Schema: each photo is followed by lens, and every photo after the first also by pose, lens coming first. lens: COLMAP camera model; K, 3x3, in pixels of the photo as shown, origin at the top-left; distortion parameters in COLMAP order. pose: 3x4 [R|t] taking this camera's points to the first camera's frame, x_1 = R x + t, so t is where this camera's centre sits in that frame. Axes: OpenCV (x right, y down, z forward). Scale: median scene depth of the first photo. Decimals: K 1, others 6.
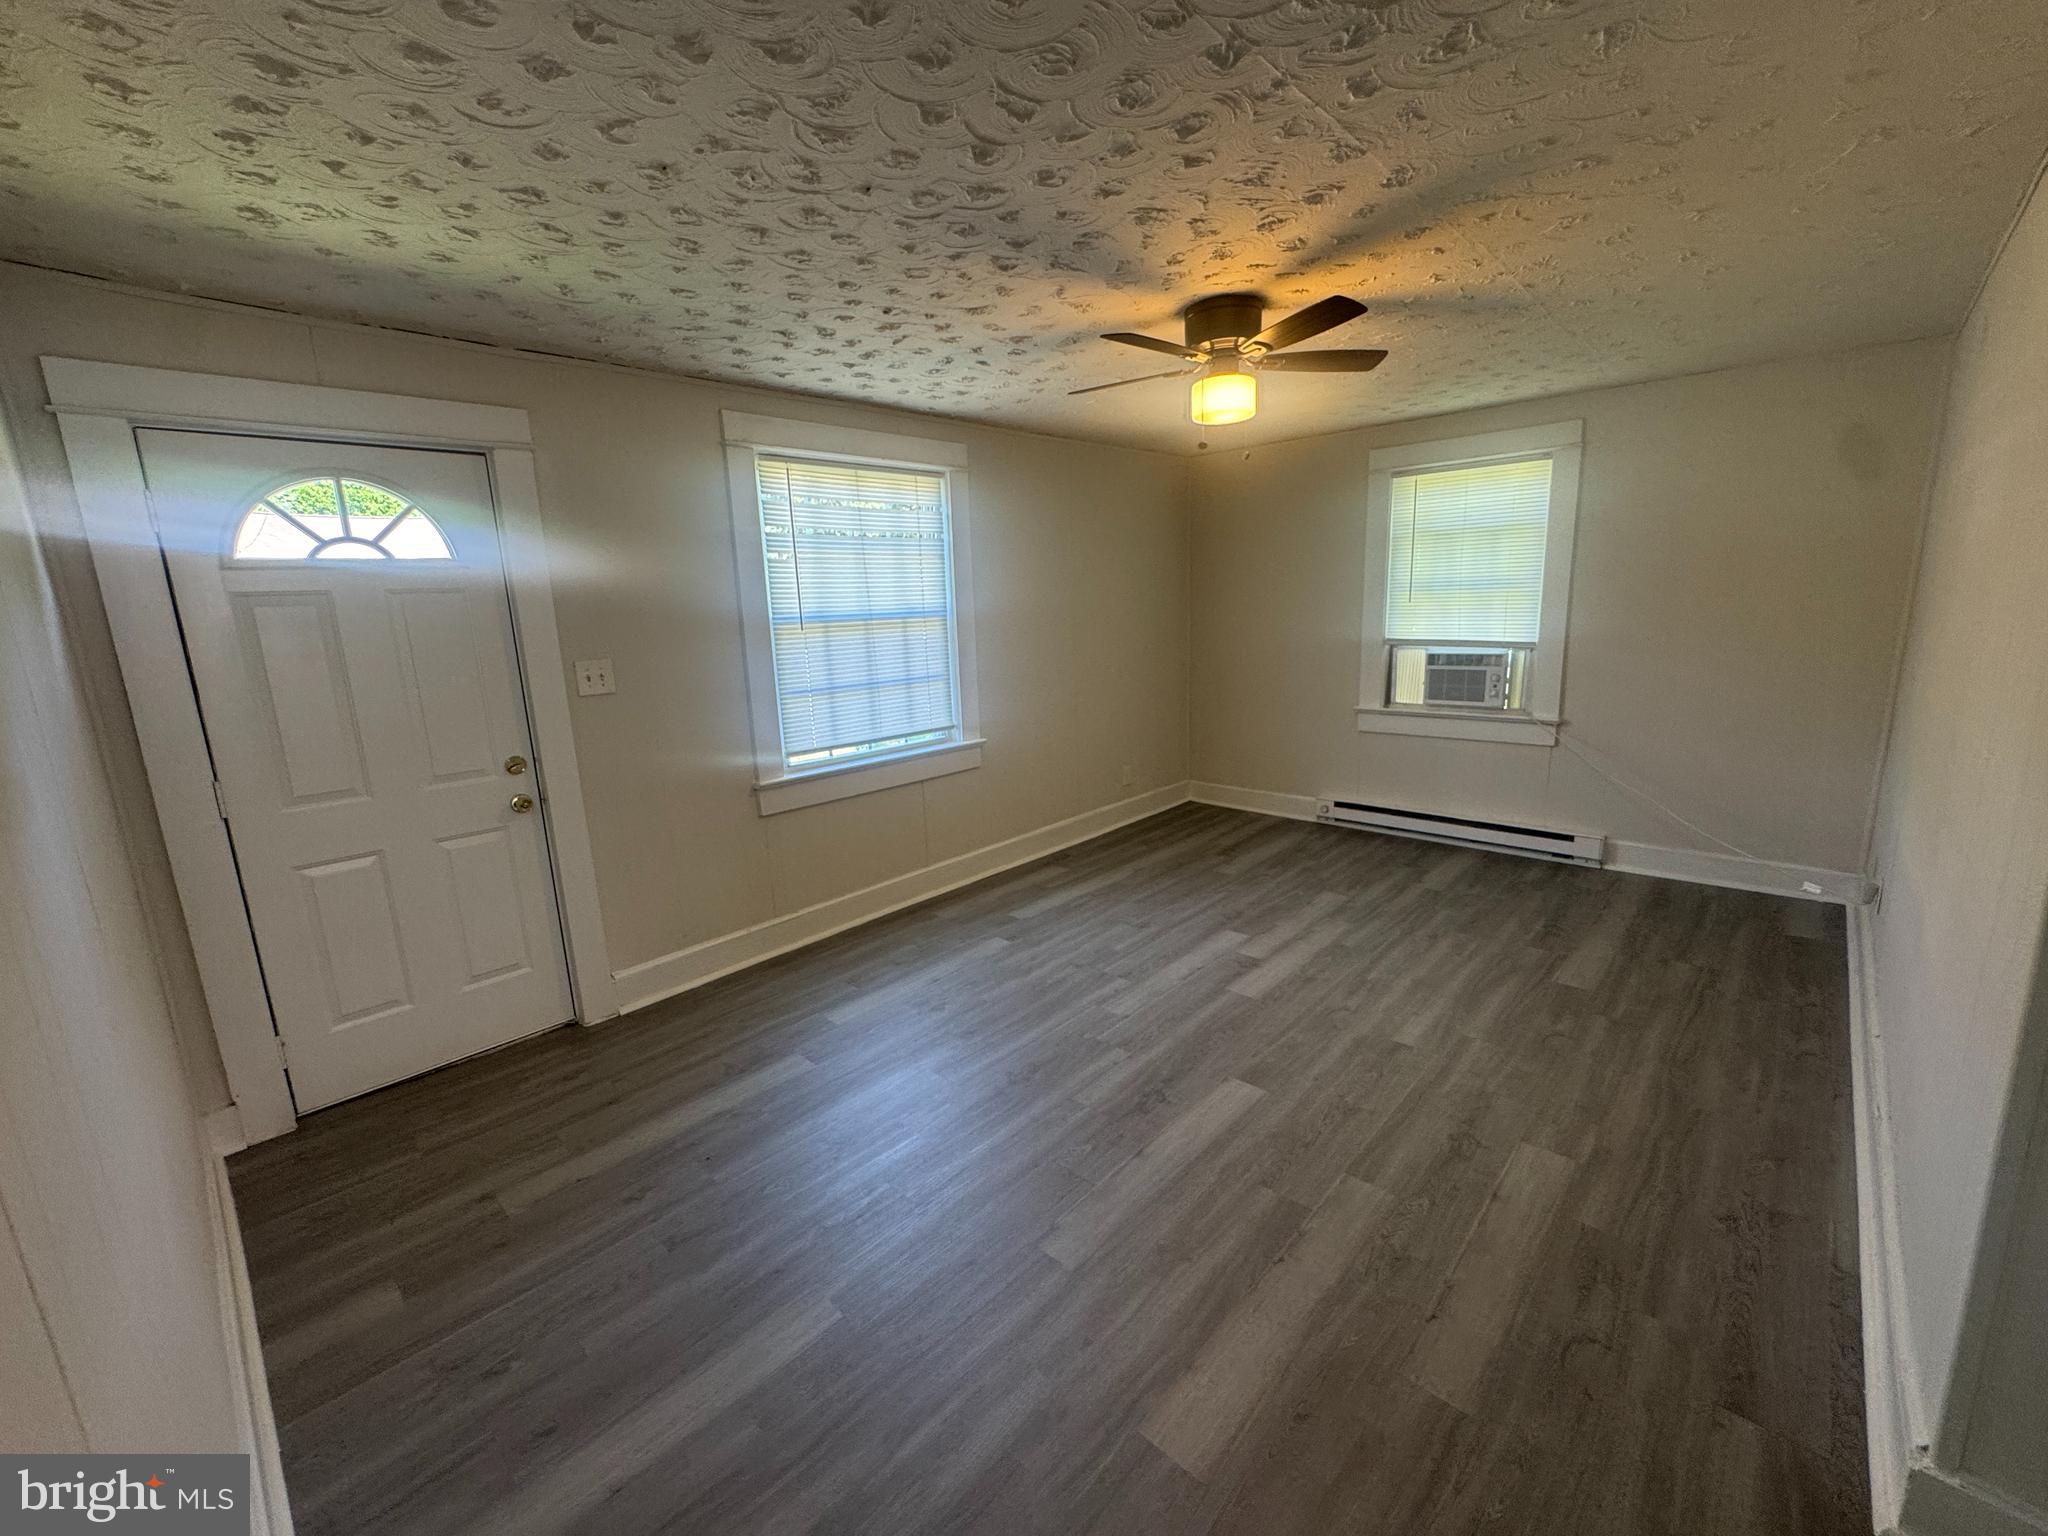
lens RADIAL K [[822.7, 0, 1021.8], [0, 822.7, 770.5], [0, 0, 1]] dist [-0.002952, -0.000524]
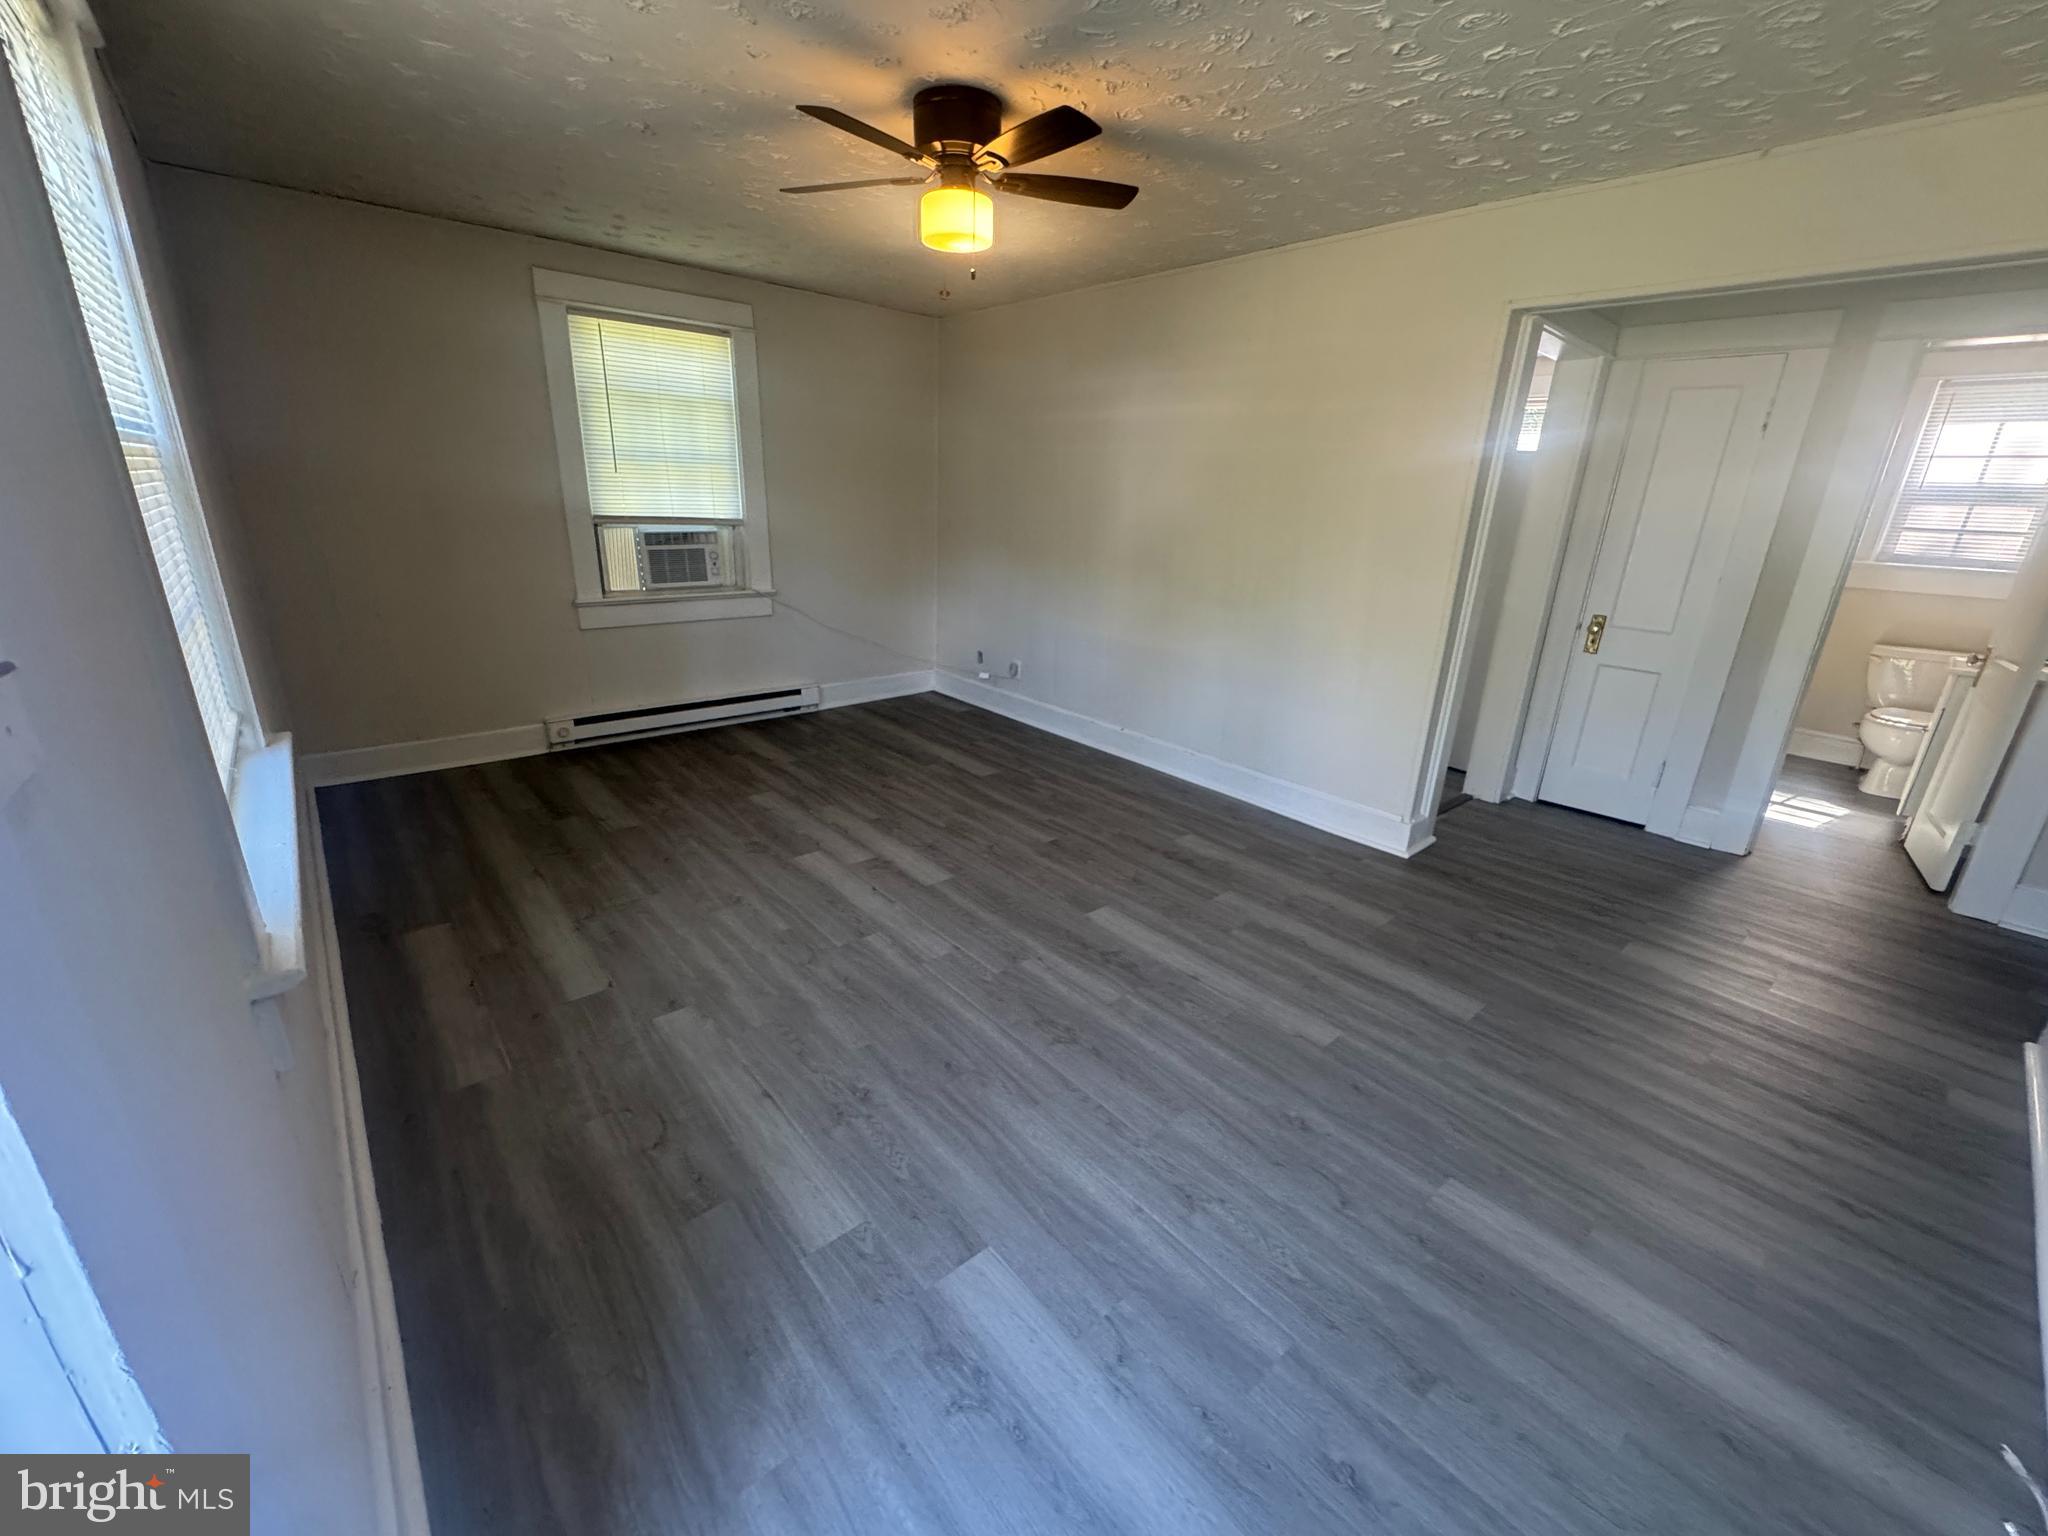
lens RADIAL K [[822.7, 0, 1021.8], [0, 822.7, 770.5], [0, 0, 1]] dist [-0.002952, -0.000524]
pose [[0.095268, -0.288379, 0.952765, -0.503977], [0.163182, 0.948695, 0.270830, -0.085319], [-0.981986, 0.129673, 0.137438, 0.603107]]
